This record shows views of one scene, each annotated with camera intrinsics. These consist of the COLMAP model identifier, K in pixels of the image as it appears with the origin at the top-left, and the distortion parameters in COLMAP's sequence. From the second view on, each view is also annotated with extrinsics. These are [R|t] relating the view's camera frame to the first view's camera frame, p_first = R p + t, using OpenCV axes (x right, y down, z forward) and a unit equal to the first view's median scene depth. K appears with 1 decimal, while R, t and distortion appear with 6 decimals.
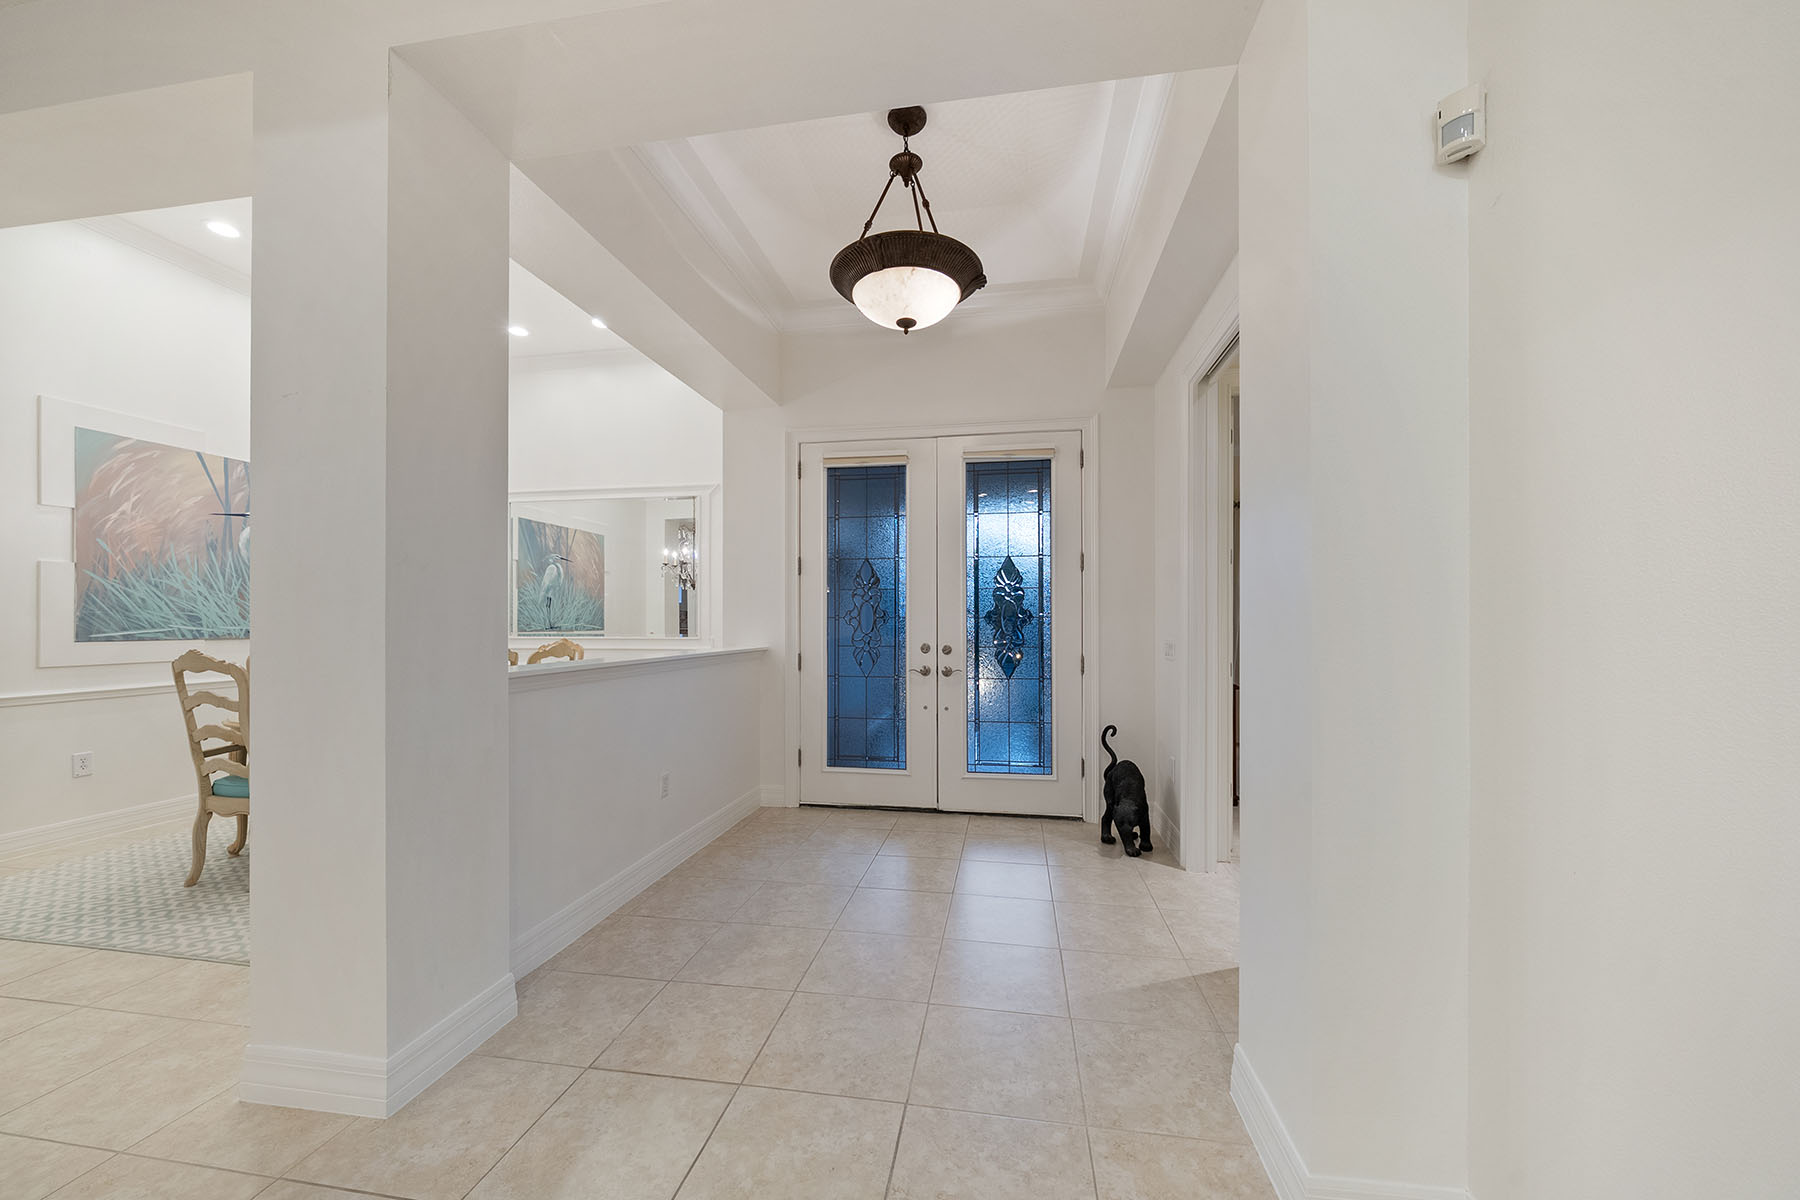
lens RADIAL K [[673.5, 0, 895.7], [0, 673.5, 619.4], [0, 0, 1]] dist [-0.002428, -0.000578]
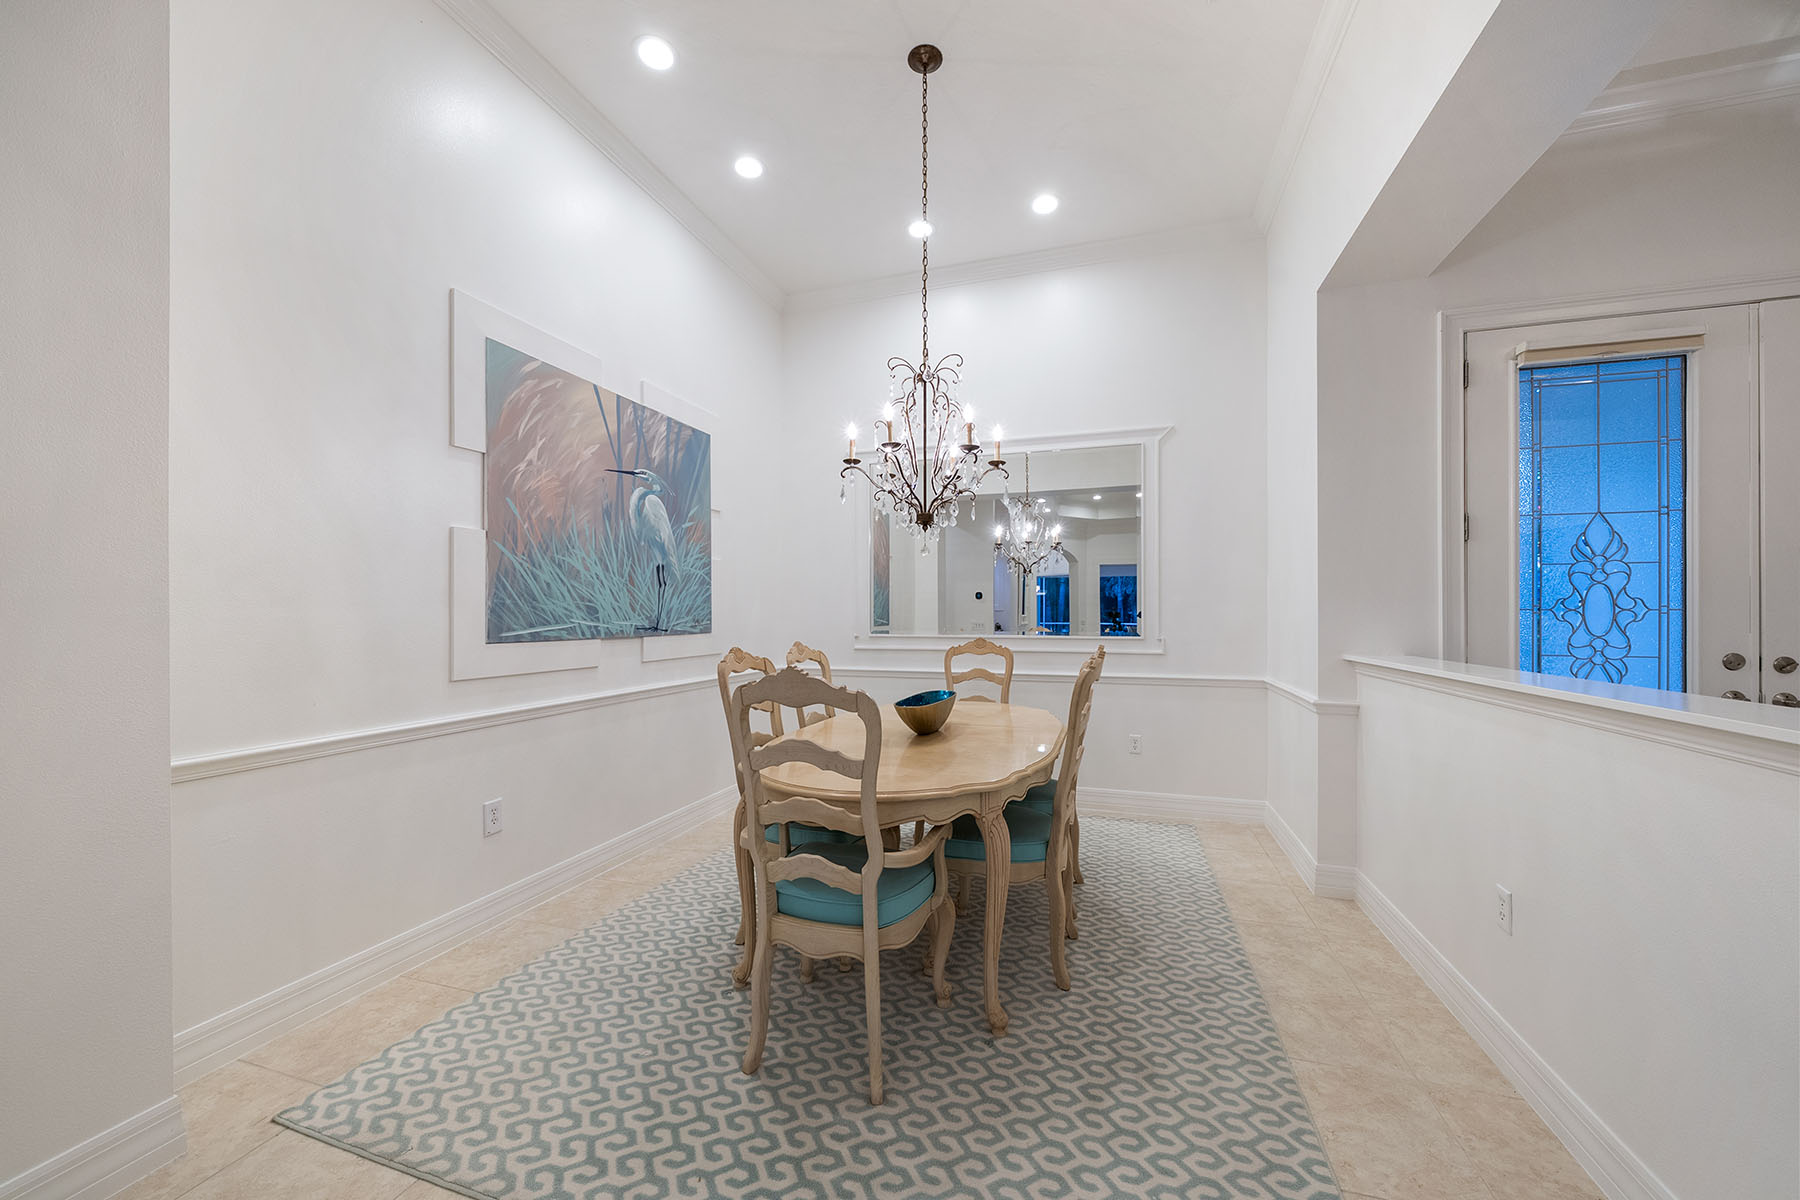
lens RADIAL K [[673.5, 0, 896.7], [0, 673.5, 615.1], [0, 0, 1]] dist [-0.002428, -0.000578]
pose [[0.988670, 0.001431, -0.150101, -0.631457], [-0.000795, 0.999990, 0.004303, 0.000311], [0.150105, -0.004135, 0.988661, 0.334309]]
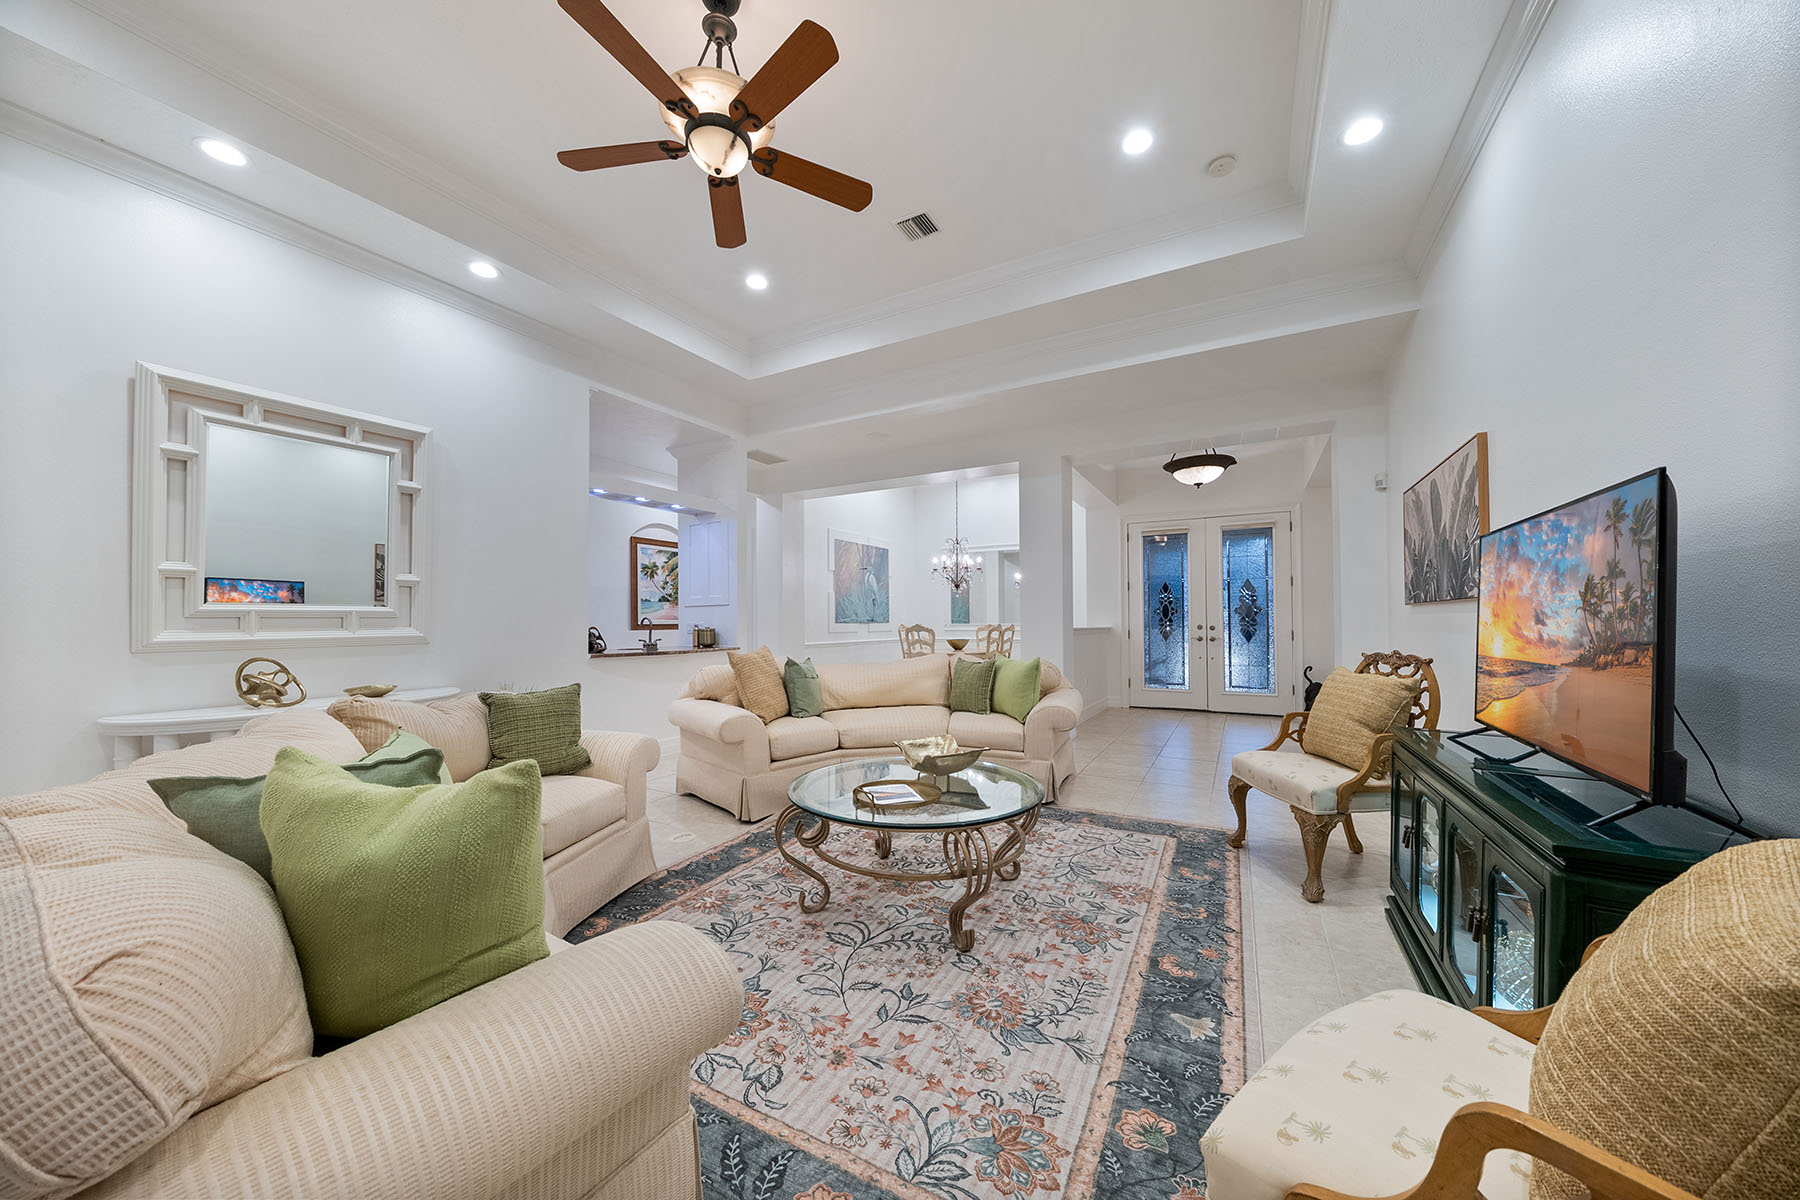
lens RADIAL K [[616.0, 0, 901.8], [0, 616.0, 613.5], [0, 0, 1]] dist [-0.004782, -0.000544]
pose [[0.941920, -0.008241, -0.335736, -0.181227], [0.008157, 0.999965, -0.001662, 0.000568], [0.335738, -0.001173, 0.941955, -1.021271]]
